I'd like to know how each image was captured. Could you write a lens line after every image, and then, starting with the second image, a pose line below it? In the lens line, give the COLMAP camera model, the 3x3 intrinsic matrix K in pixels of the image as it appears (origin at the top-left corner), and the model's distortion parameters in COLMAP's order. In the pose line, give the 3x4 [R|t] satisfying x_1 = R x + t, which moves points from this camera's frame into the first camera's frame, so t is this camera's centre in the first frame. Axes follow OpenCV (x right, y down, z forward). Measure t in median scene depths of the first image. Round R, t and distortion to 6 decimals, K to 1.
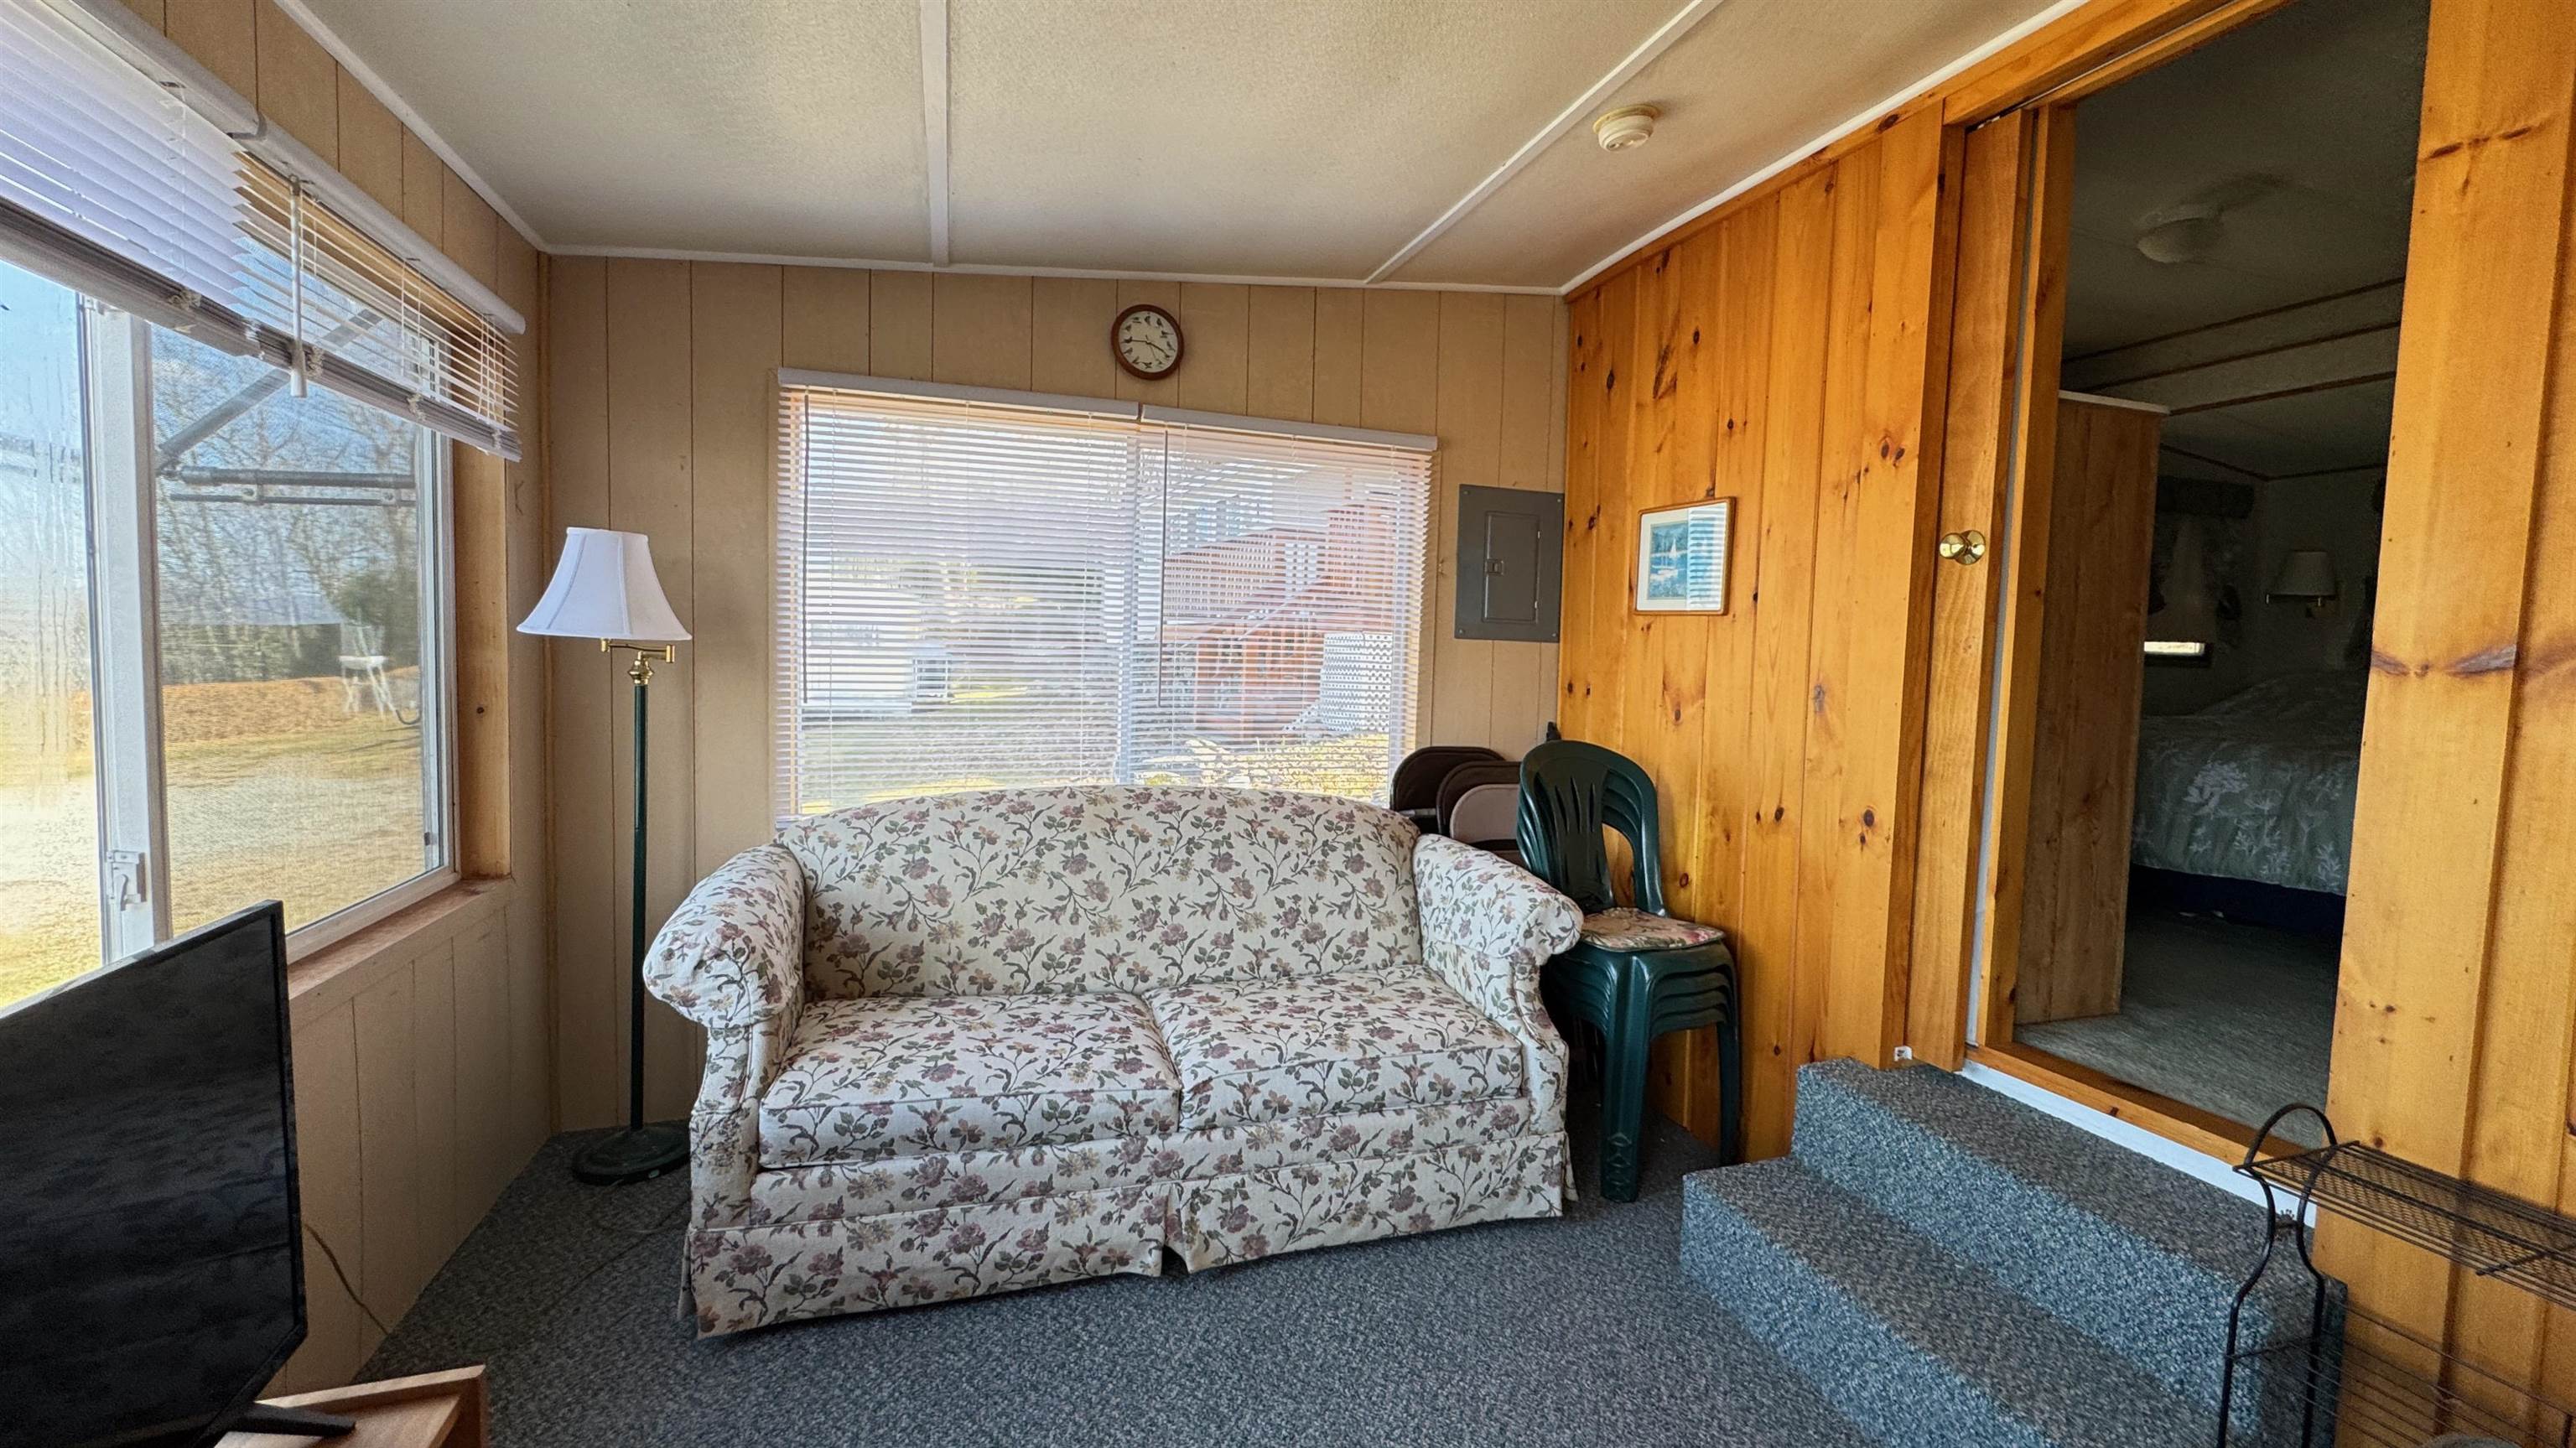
lens RADIAL K [[1032.3, 0, 1286.4], [0, 1032.3, 718.2], [0, 0, 1]] dist [-0.011817, 0.000054]
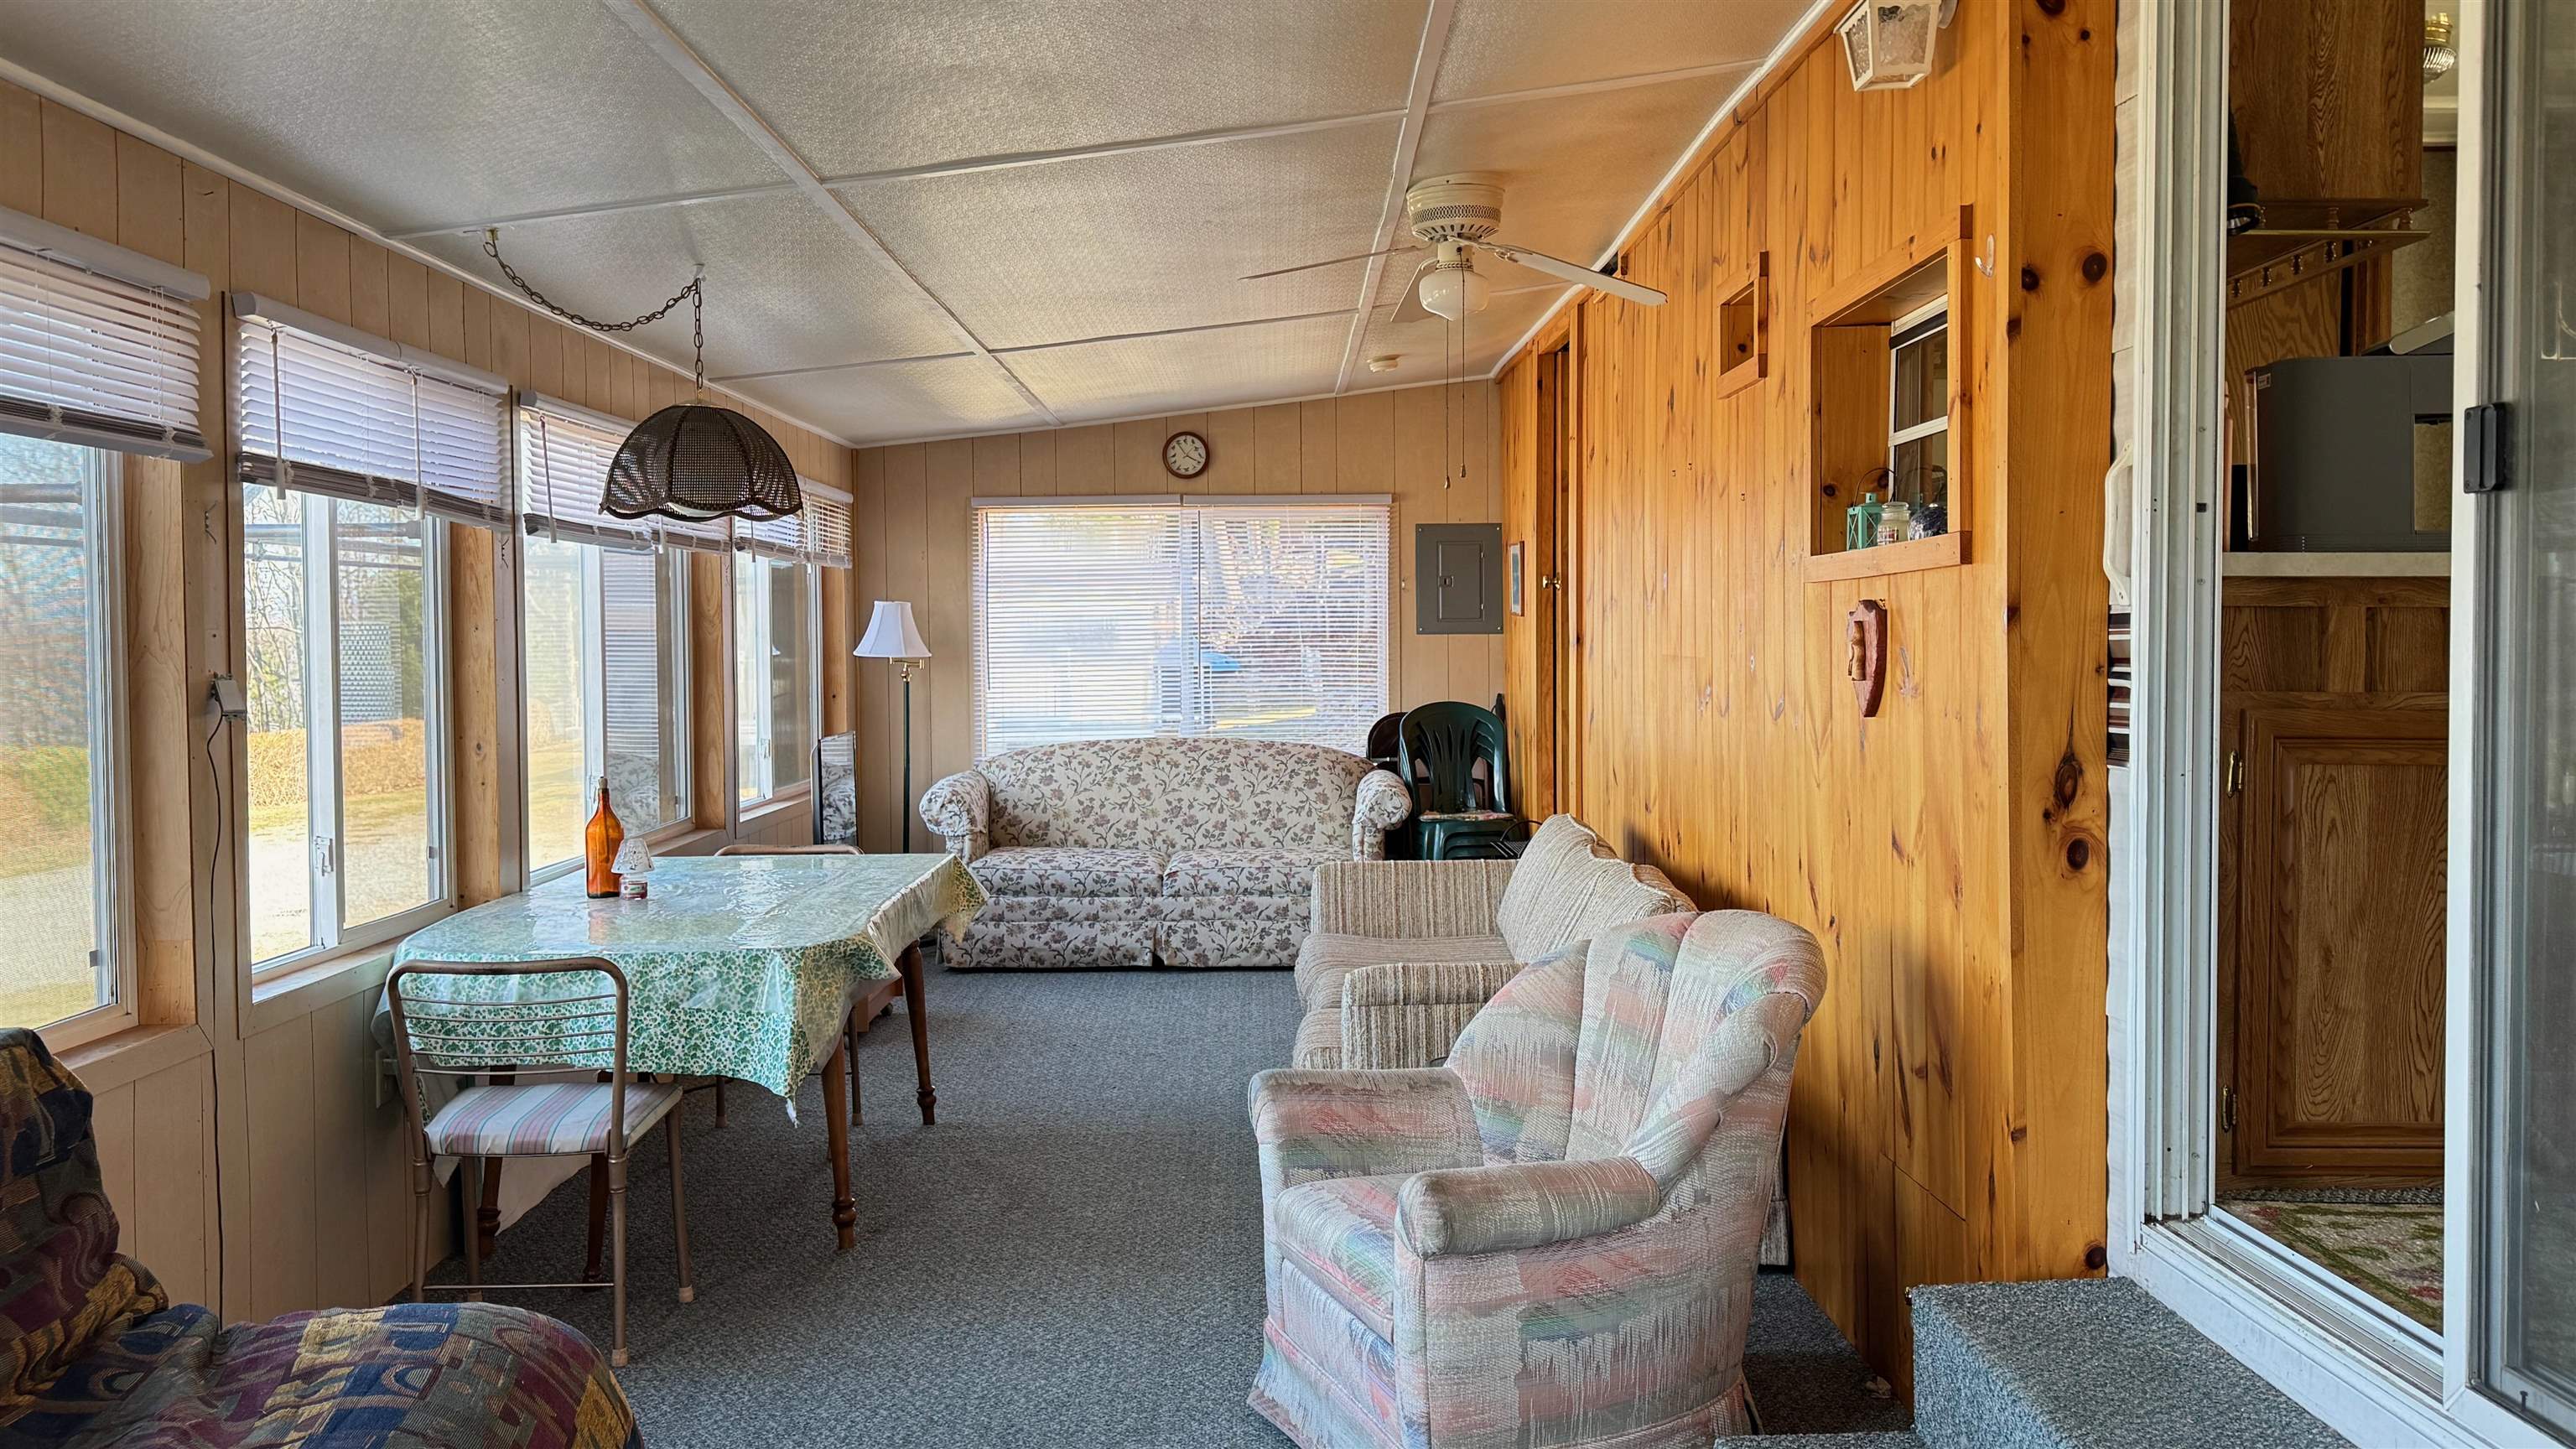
lens RADIAL K [[2118.9, 0, 1287.3], [0, 2118.9, 723.1], [0, 0, 1]] dist [0.006712, 0.000191]
pose [[0.950290, -0.027194, -0.310176, 1.305238], [0.018882, 0.999378, -0.029770, 0.183000], [0.310792, 0.022434, 0.950213, -2.613921]]
